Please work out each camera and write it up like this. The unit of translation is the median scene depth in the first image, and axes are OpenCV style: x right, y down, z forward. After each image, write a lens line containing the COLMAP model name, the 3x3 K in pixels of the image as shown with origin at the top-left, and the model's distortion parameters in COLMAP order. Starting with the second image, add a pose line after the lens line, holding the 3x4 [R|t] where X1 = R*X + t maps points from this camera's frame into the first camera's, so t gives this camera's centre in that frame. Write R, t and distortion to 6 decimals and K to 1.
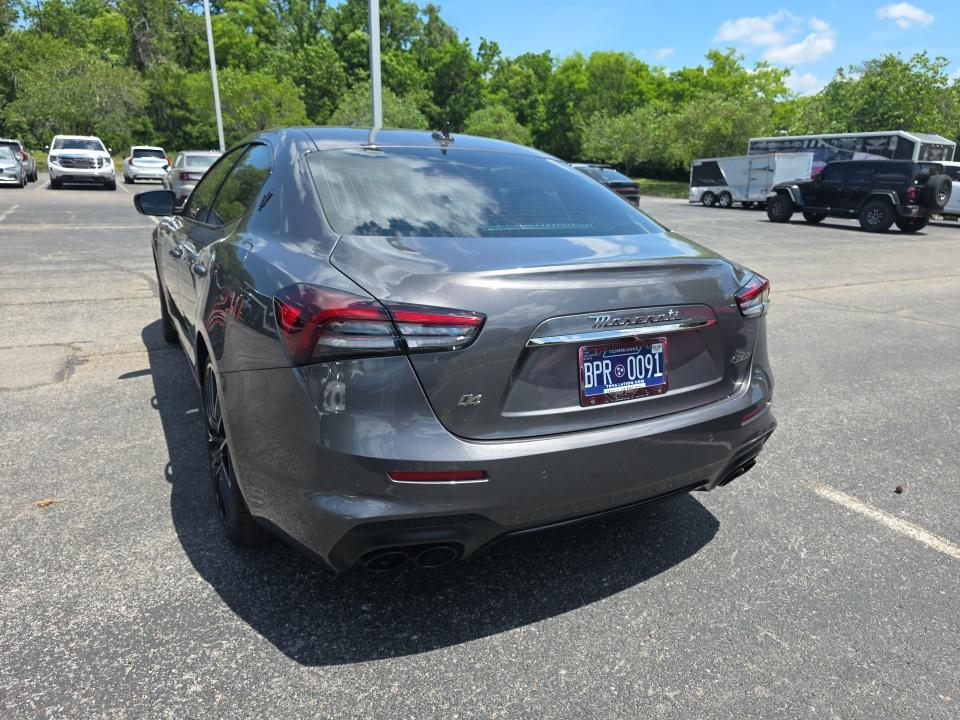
lens RADIAL K [[646.1, 0, 486.7], [0, 646.1, 355.3], [0, 0, 1]] dist [0.032117, -0.025626]
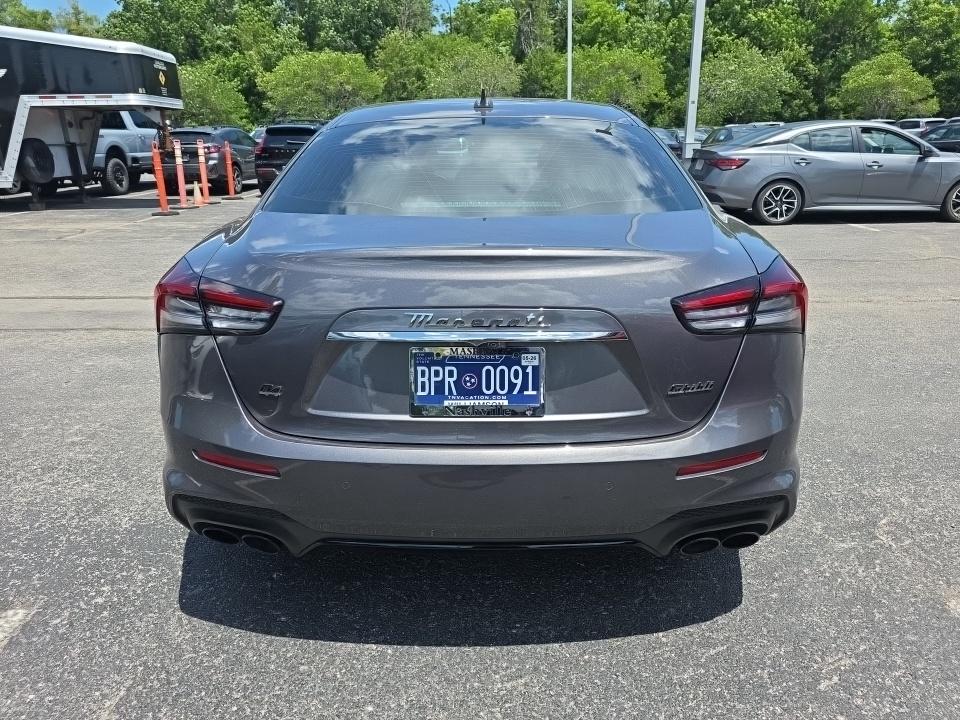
lens RADIAL K [[646.1, 0, 487.4], [0, 646.1, 337.3], [0, 0, 1]] dist [0.032117, -0.025626]
pose [[0.867553, 0.106542, -0.485799, 0.601691], [-0.098454, 0.994245, 0.042228, -0.066772], [0.487502, 0.011194, 0.873050, 0.281046]]
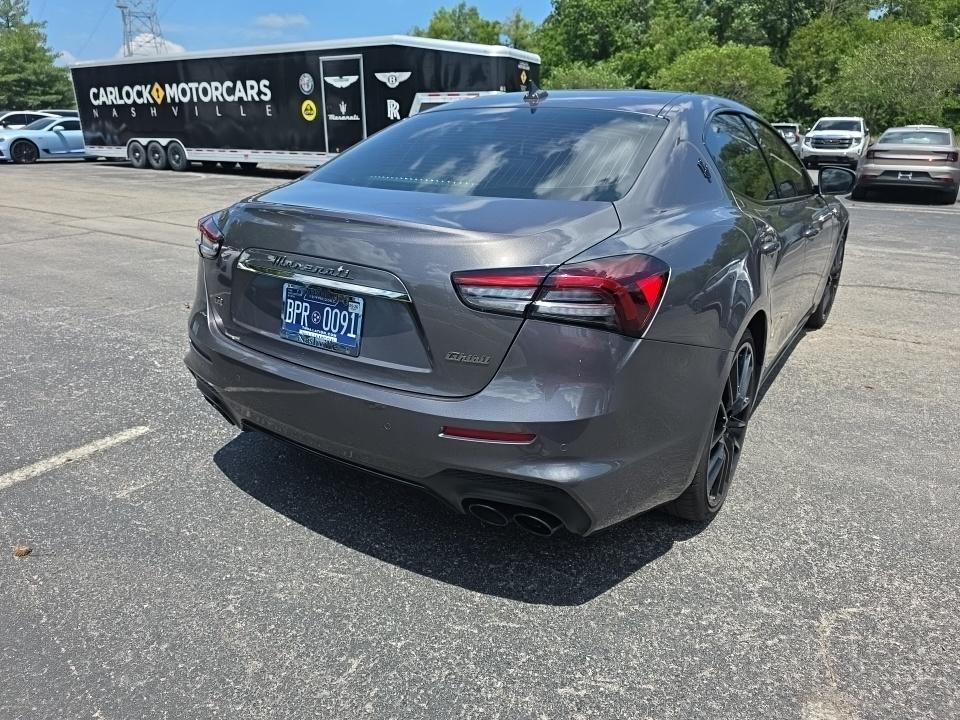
lens RADIAL K [[646.1, 0, 484.6], [0, 646.1, 353.3], [0, 0, 1]] dist [0.032117, -0.025626]
pose [[0.469105, 0.259062, -0.844291, 1.174814], [-0.240343, 0.957374, 0.160221, -0.145482], [0.849810, 0.127759, 0.511372, 0.688212]]
